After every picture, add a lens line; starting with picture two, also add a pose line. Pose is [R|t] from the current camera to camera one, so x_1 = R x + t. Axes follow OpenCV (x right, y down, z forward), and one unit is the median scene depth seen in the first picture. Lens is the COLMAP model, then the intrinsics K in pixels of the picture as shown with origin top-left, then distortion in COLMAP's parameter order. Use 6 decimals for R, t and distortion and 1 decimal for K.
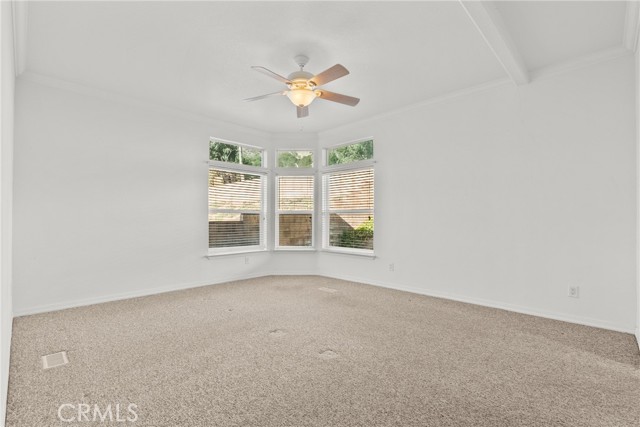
lens RADIAL K [[298.6, 0, 321.3], [0, 298.6, 214.3], [0, 0, 1]] dist [-0.007047, 0.005826]
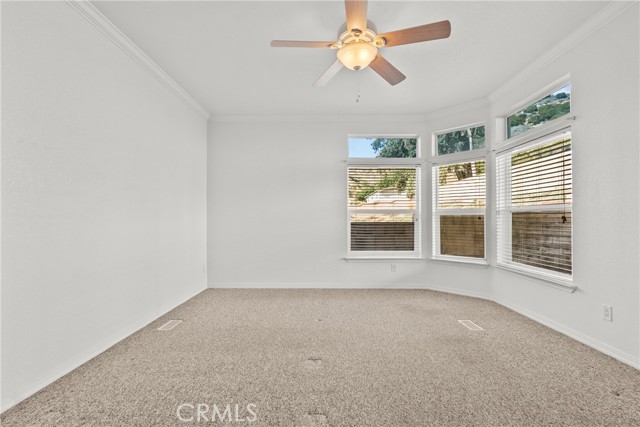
lens RADIAL K [[298.6, 0, 320.5], [0, 298.6, 218.8], [0, 0, 1]] dist [-0.007047, 0.005826]
pose [[0.680579, -0.001003, -0.732674, 0.259297], [0.013231, 0.999853, 0.010921, -0.000374], [0.732555, -0.017127, 0.680492, 0.268122]]
